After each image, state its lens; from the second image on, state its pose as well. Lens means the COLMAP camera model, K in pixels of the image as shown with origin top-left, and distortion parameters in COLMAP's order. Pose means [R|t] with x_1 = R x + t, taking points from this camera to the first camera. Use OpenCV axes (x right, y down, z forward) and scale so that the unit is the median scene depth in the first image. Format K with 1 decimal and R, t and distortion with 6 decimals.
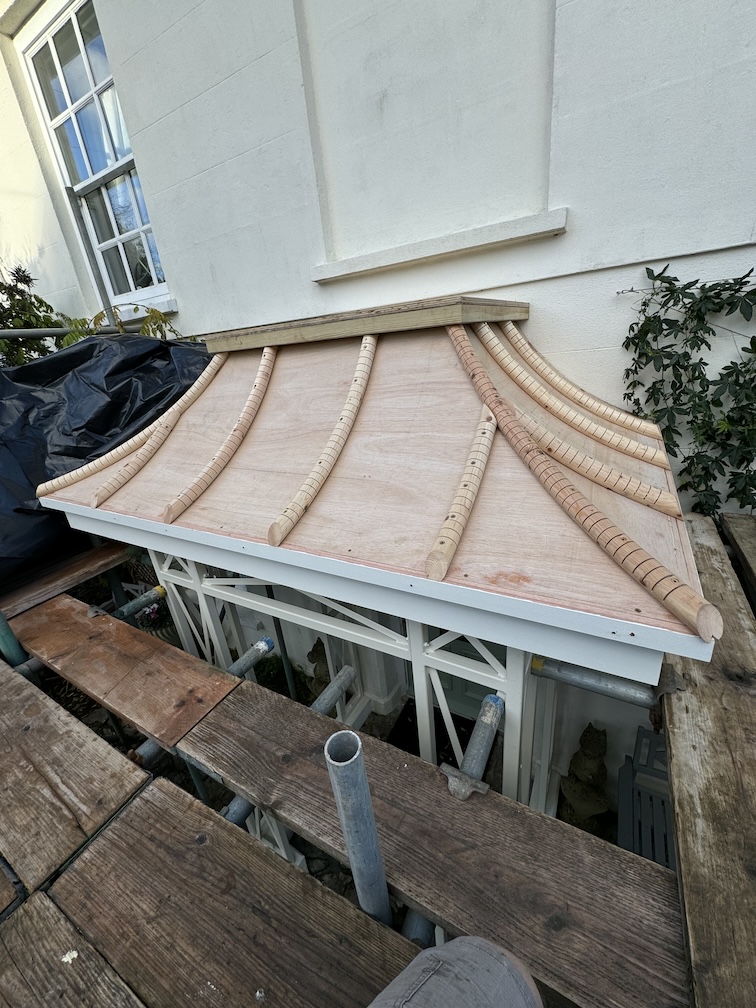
lens RADIAL K [[398.2, 0, 378.0], [0, 398.2, 504.0], [0, 0, 1]] dist [-0.000853, -0.000082]
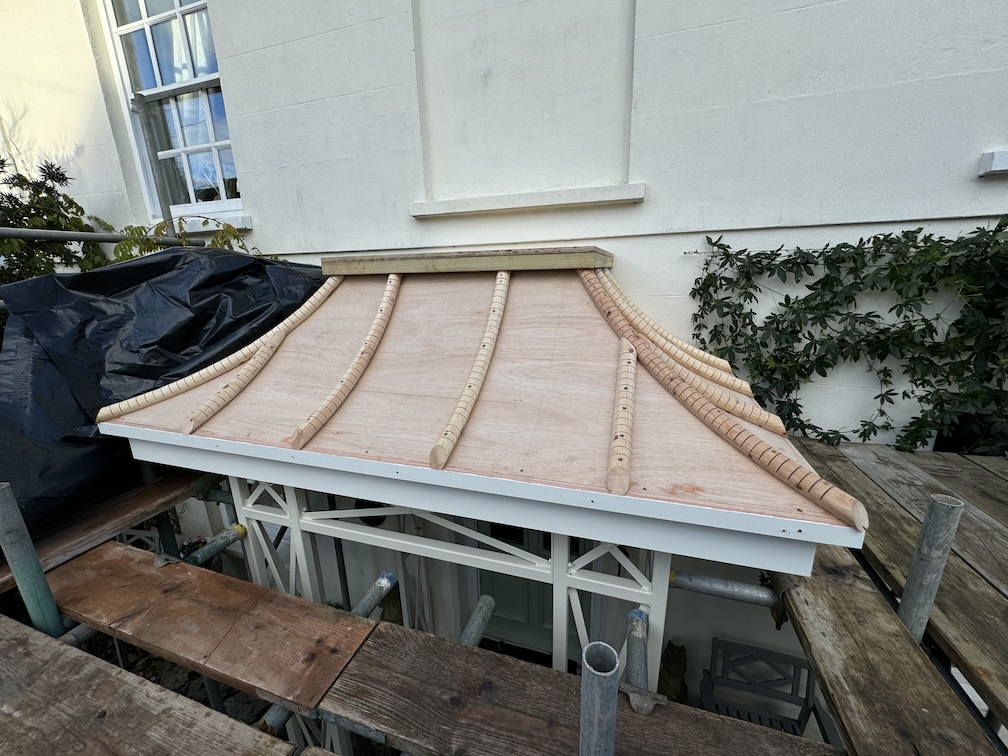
lens RADIAL K [[398.2, 0, 504.5], [0, 398.2, 379.2], [0, 0, 1]] dist [-0.000853, -0.000082]
pose [[0.977446, 0.020496, 0.210191, -0.221569], [0.007723, 0.991144, -0.132564, 0.012025], [-0.211046, 0.131198, 0.968631, -0.015756]]
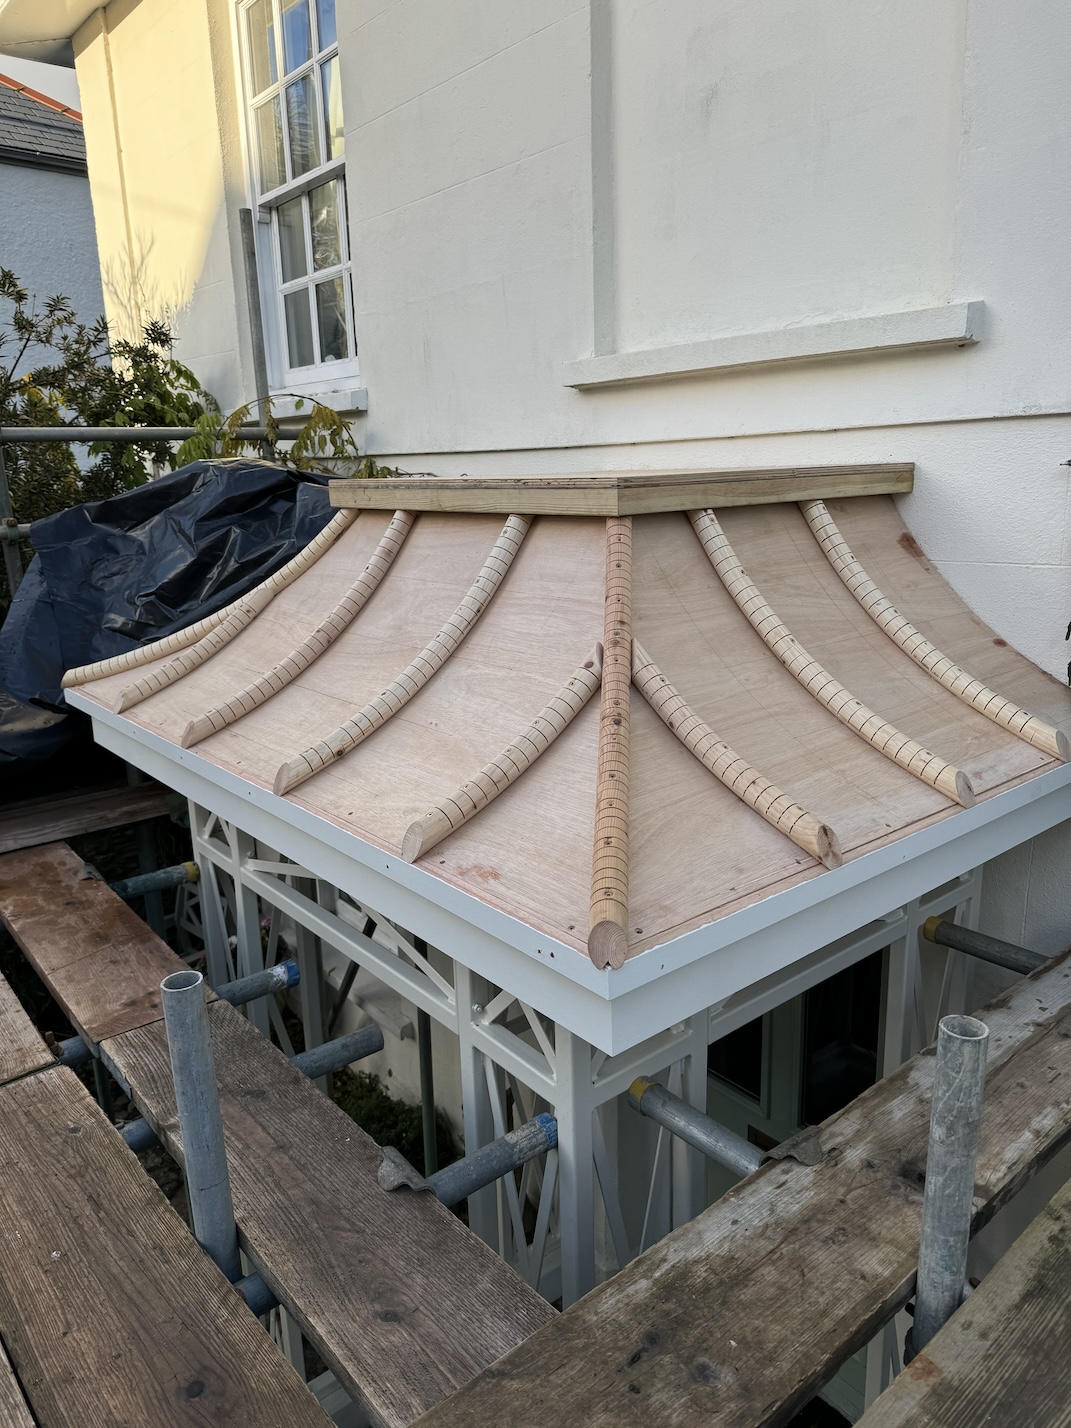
lens RADIAL K [[991.4, 0, 535.5], [0, 991.4, 714.0], [0, 0, 1]] dist [0.086797, -0.120985]
pose [[0.931898, 0.158420, -0.326295, 0.525272], [-0.196650, 0.976562, -0.087499, 0.020686], [0.304785, 0.145706, 0.941210, -0.406377]]
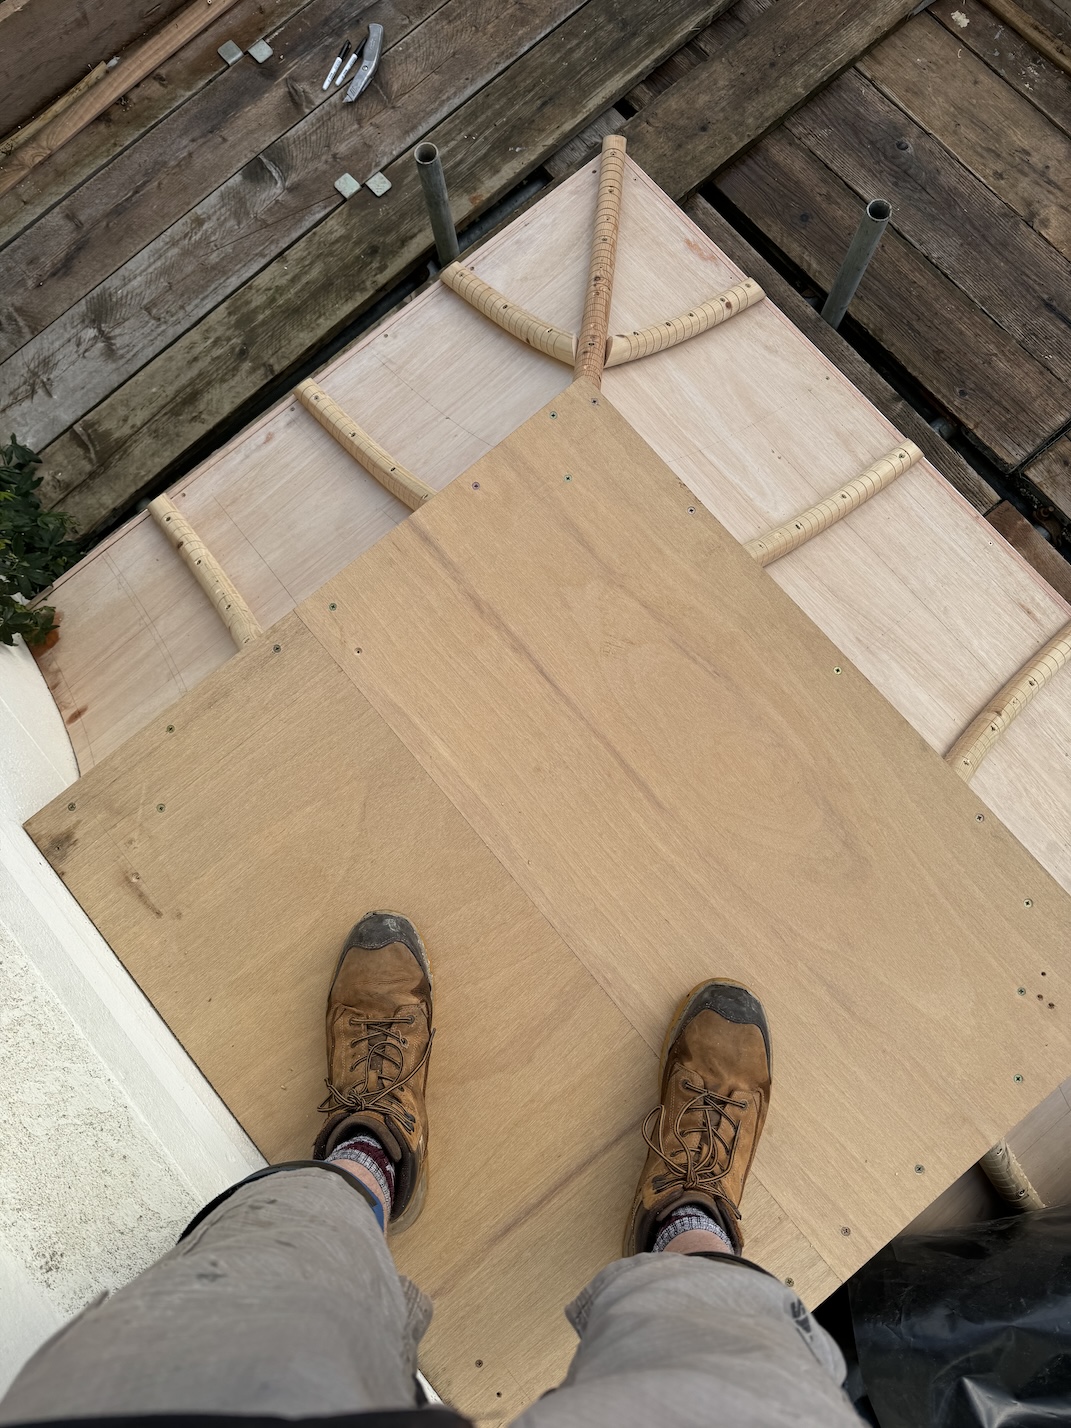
lens RADIAL K [[991.4, 0, 535.5], [0, 991.4, 714.0], [0, 0, 1]] dist [0.086797, -0.120985]
pose [[-0.927148, -0.318285, 0.197714, -0.094088], [0.261869, -0.173016, 0.949468, -1.402889], [-0.267994, 0.932073, 0.243760, 0.854626]]
